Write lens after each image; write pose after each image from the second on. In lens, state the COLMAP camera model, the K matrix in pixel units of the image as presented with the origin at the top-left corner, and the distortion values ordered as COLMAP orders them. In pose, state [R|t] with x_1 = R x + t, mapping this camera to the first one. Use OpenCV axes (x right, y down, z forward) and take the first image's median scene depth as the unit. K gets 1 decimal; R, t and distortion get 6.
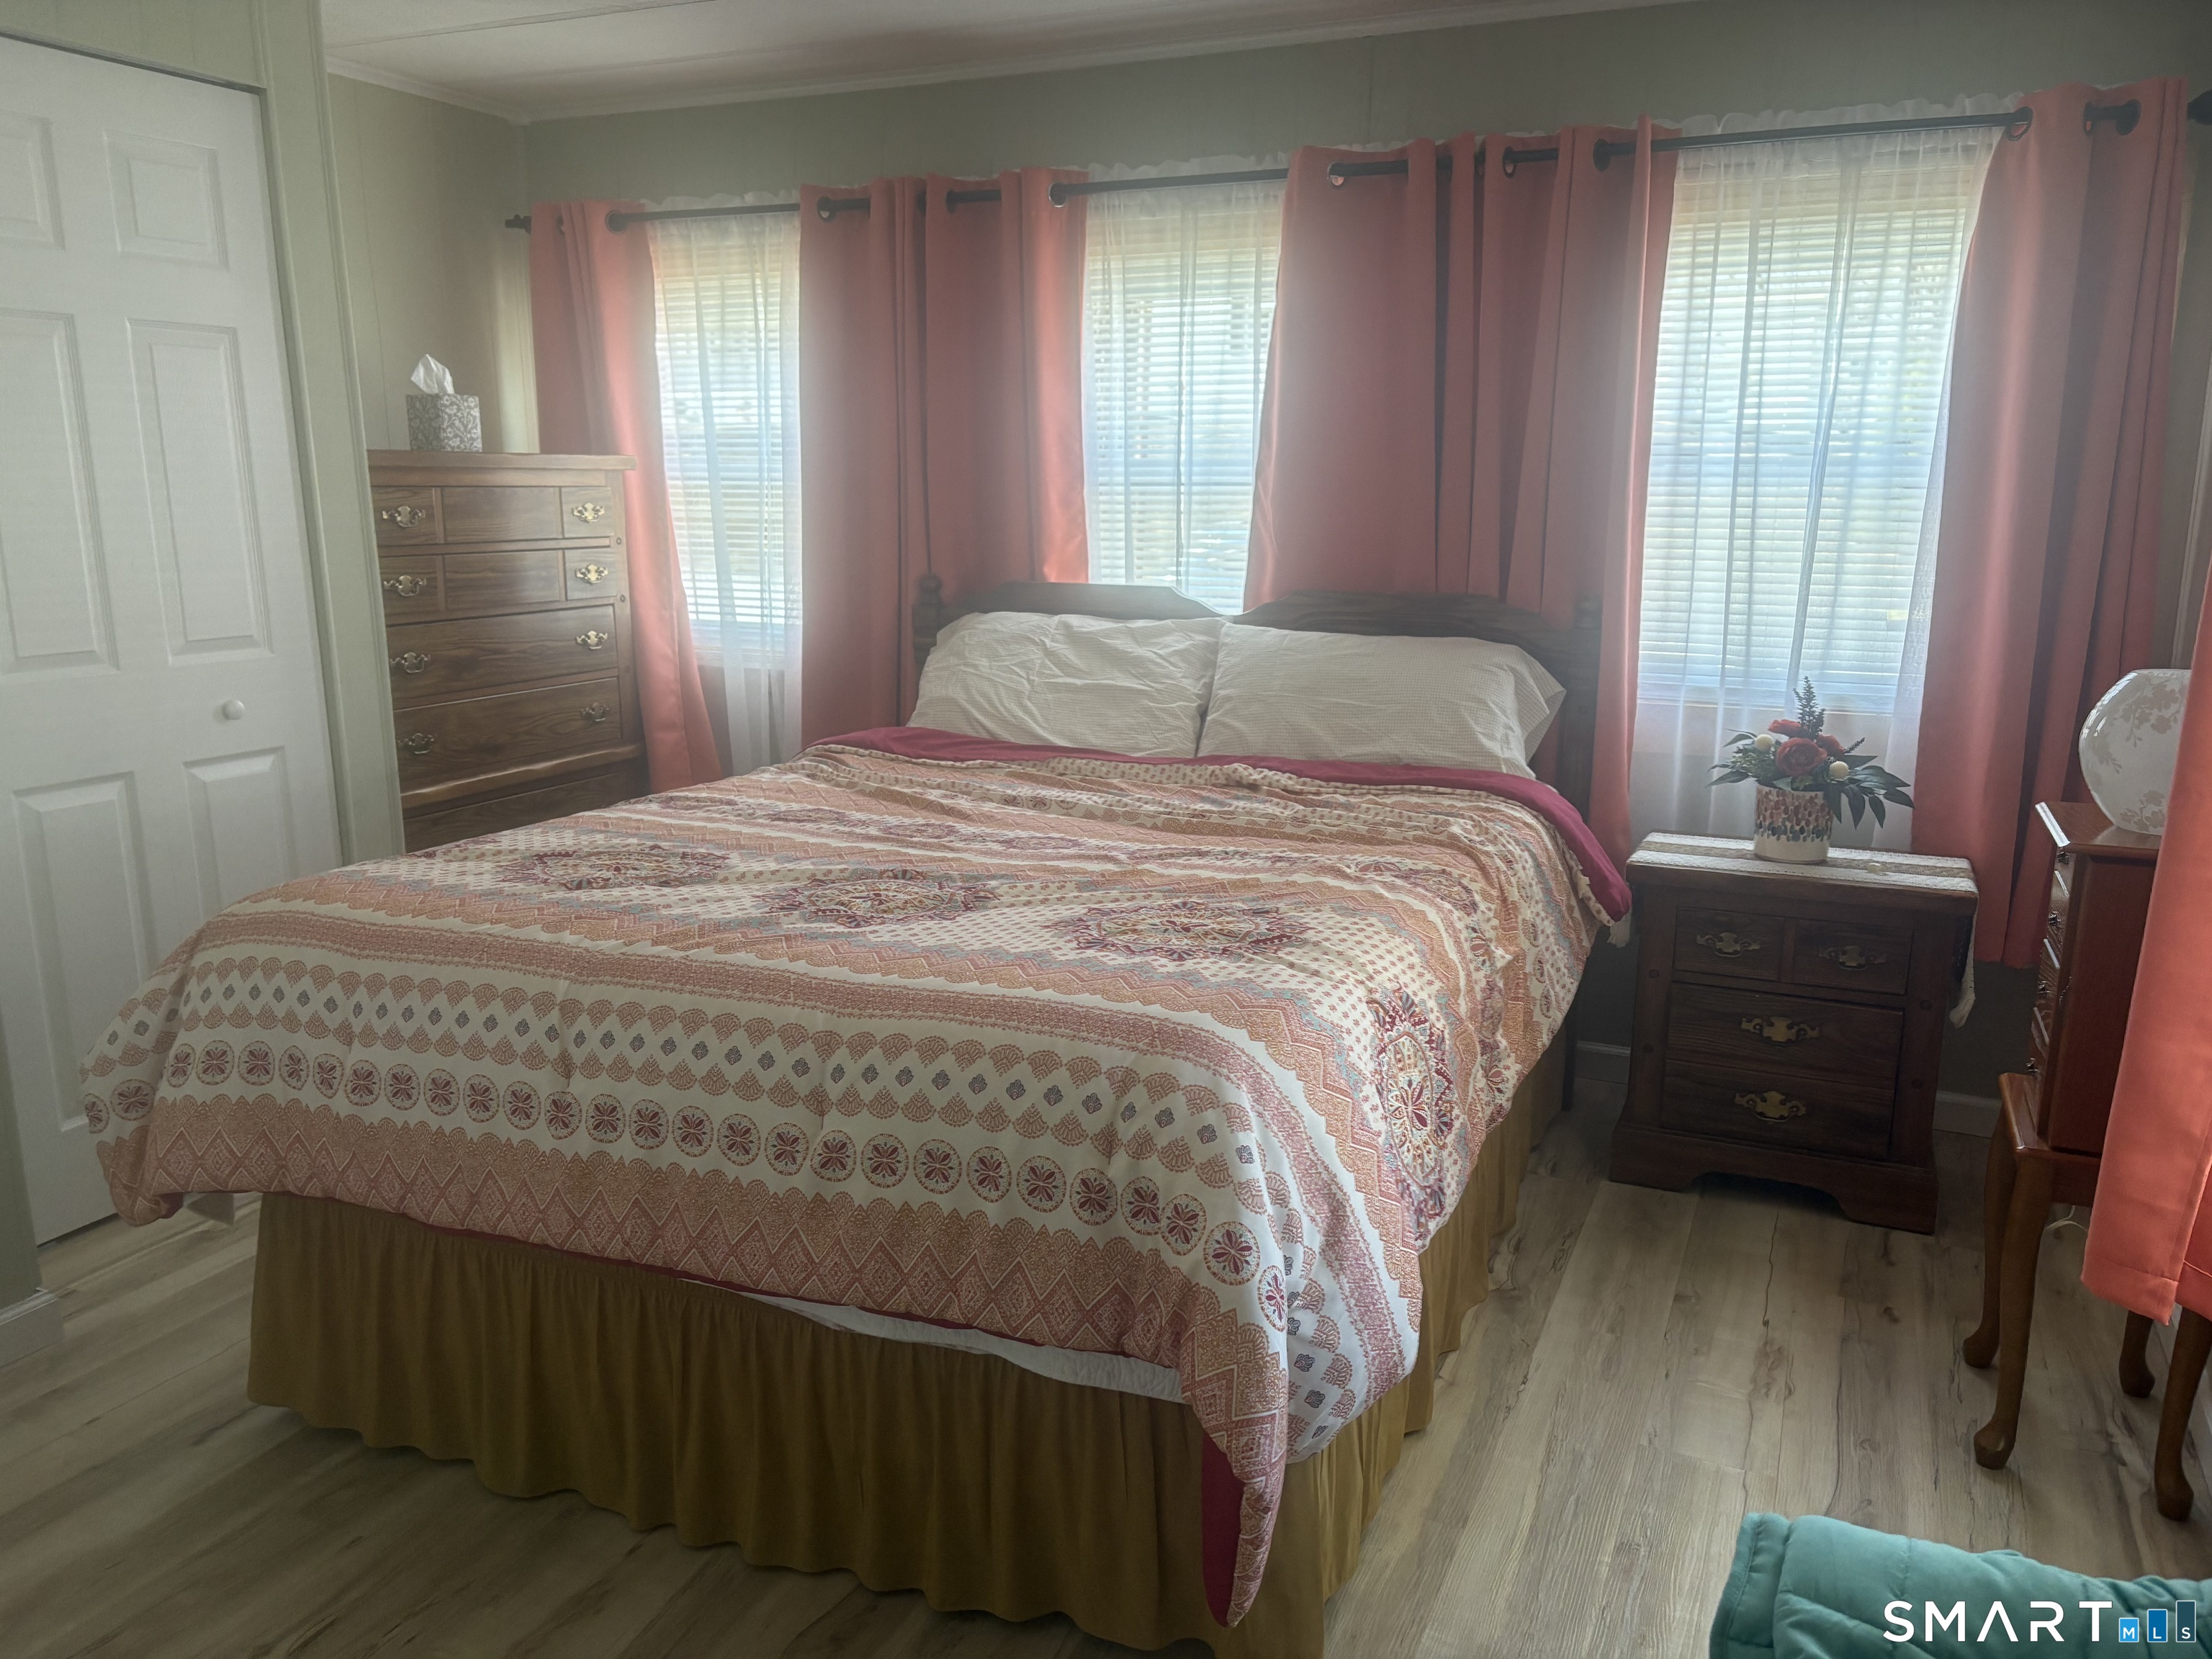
lens RADIAL K [[1672.9, 0, 1068.1], [0, 1672.9, 865.3], [0, 0, 1]] dist [0.058984, -0.051391]
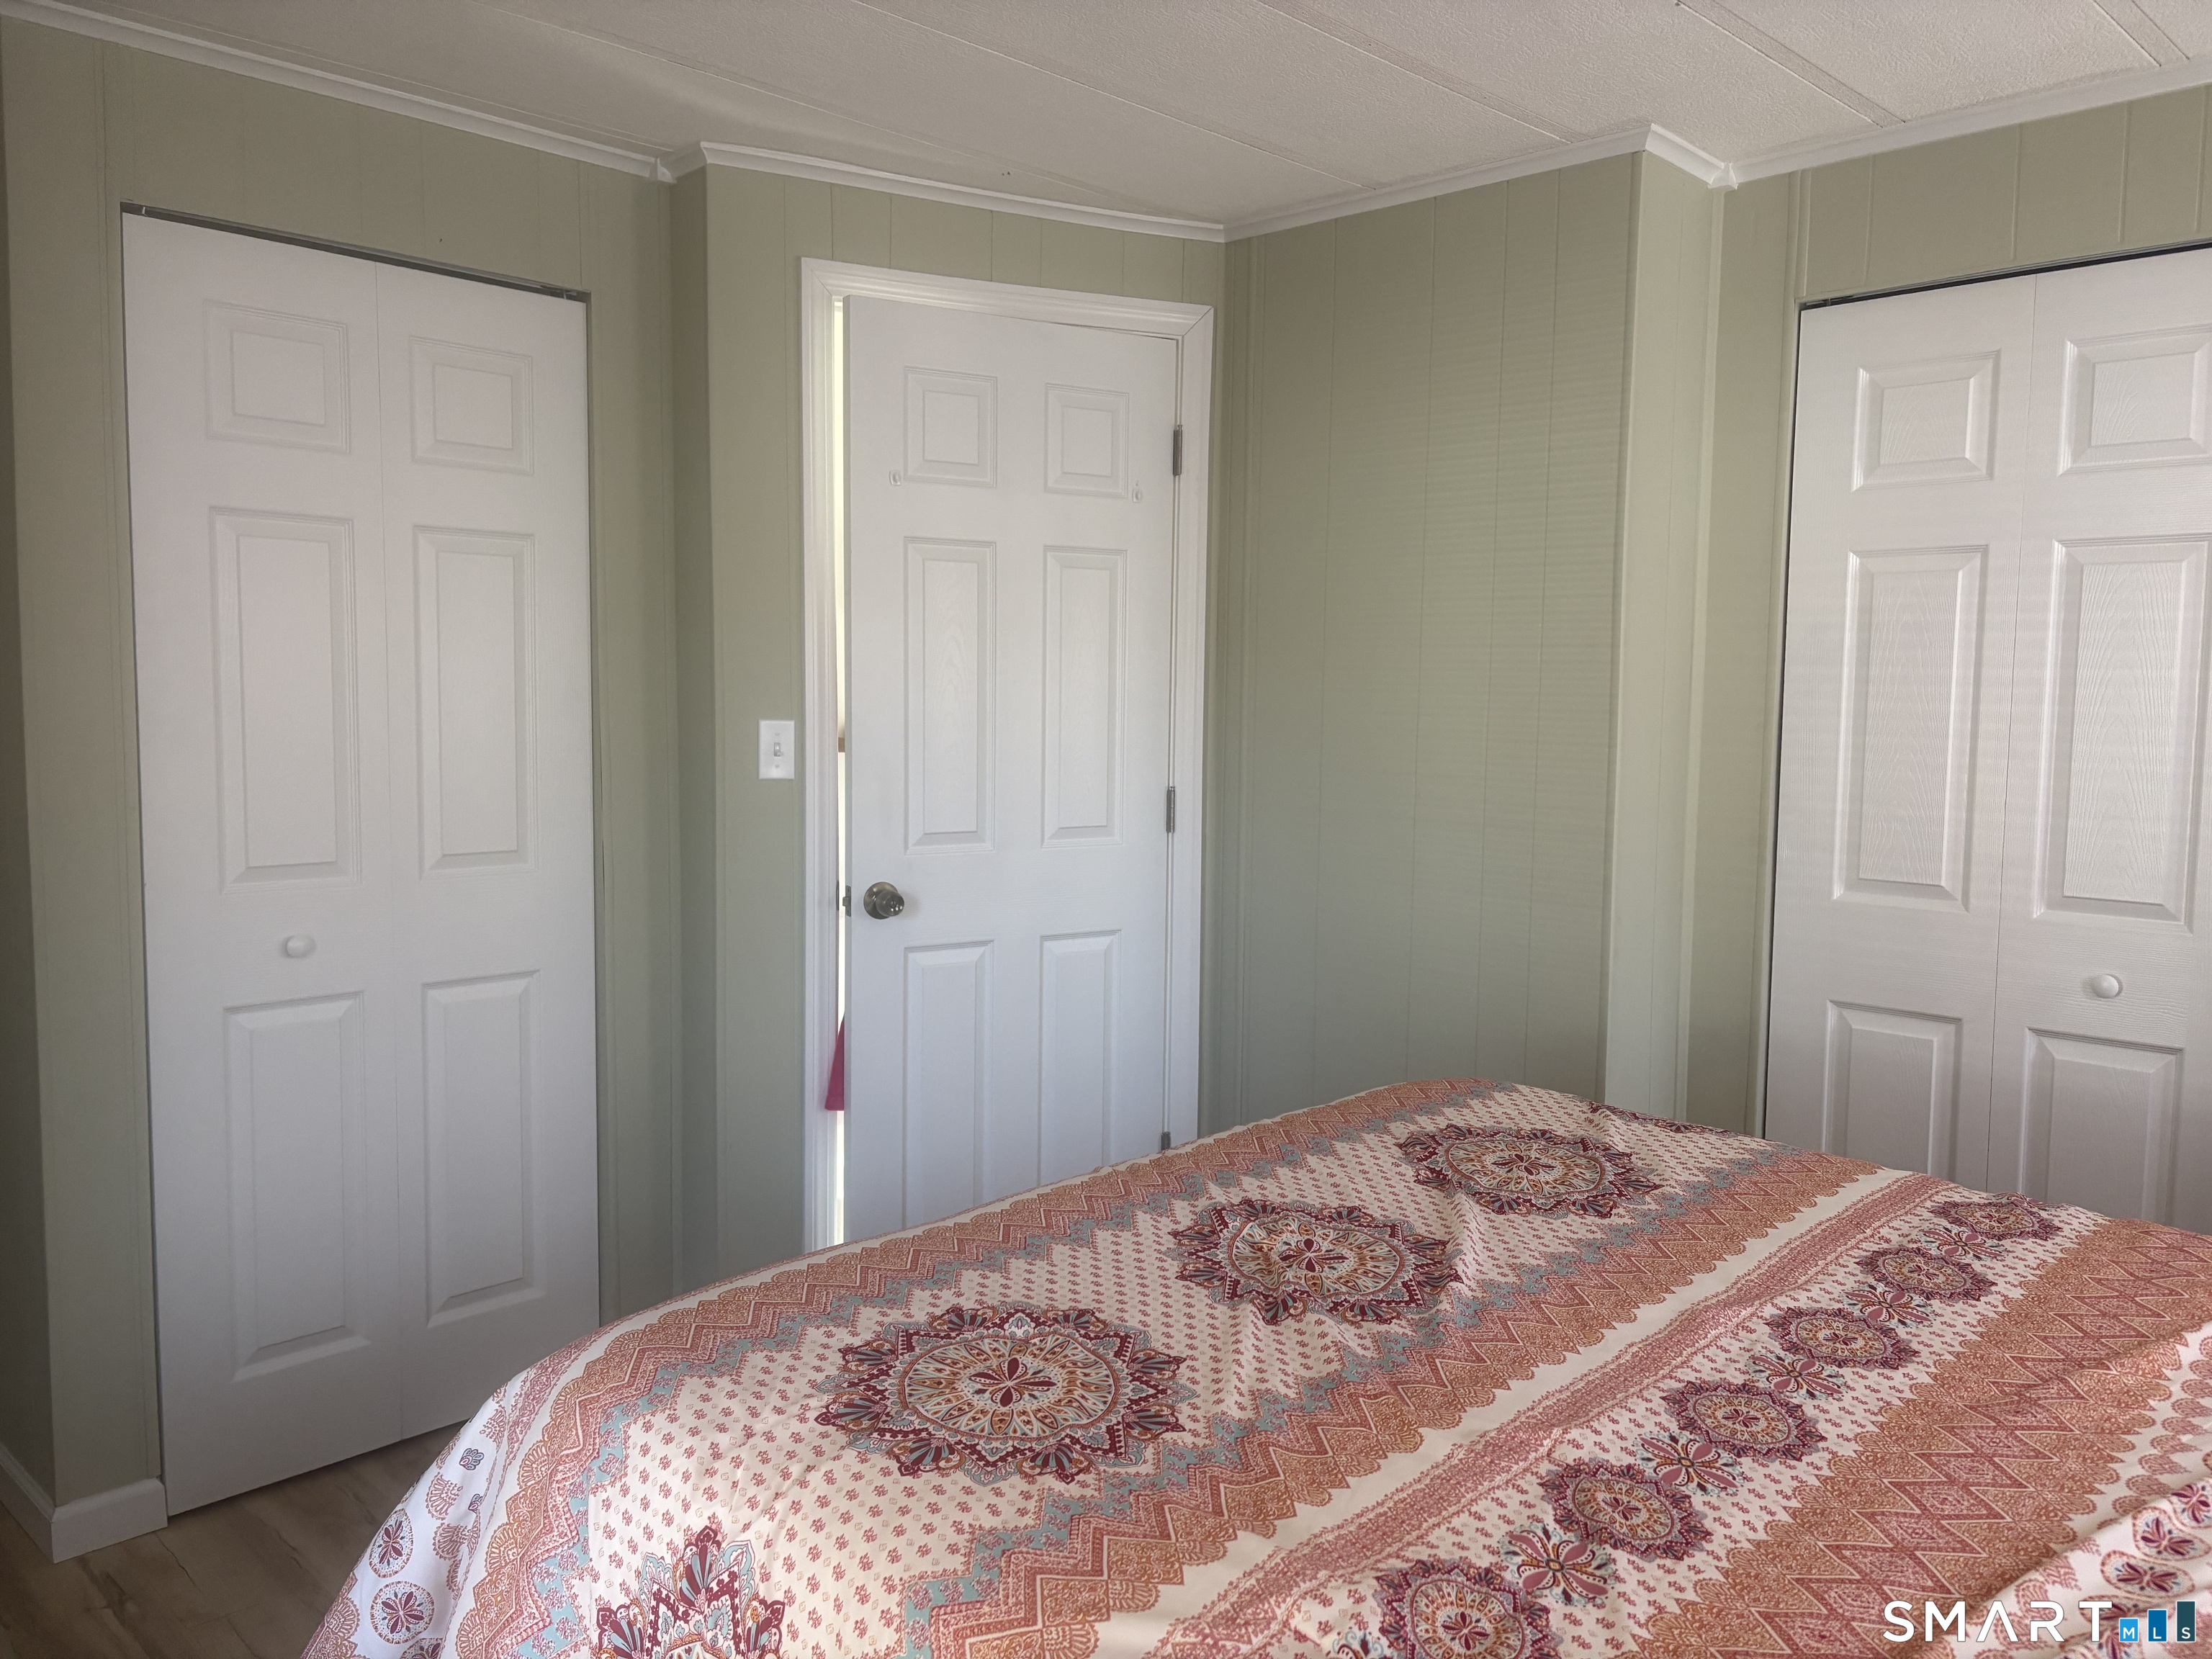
lens RADIAL K [[1672.9, 0, 1114.2], [0, 1672.9, 823.6], [0, 0, 1]] dist [0.058984, -0.051391]
pose [[-0.319301, 0.082731, -0.944035, 0.490831], [-0.230242, 0.959560, 0.161966, -0.215943], [0.919258, 0.269073, -0.287341, 0.873578]]
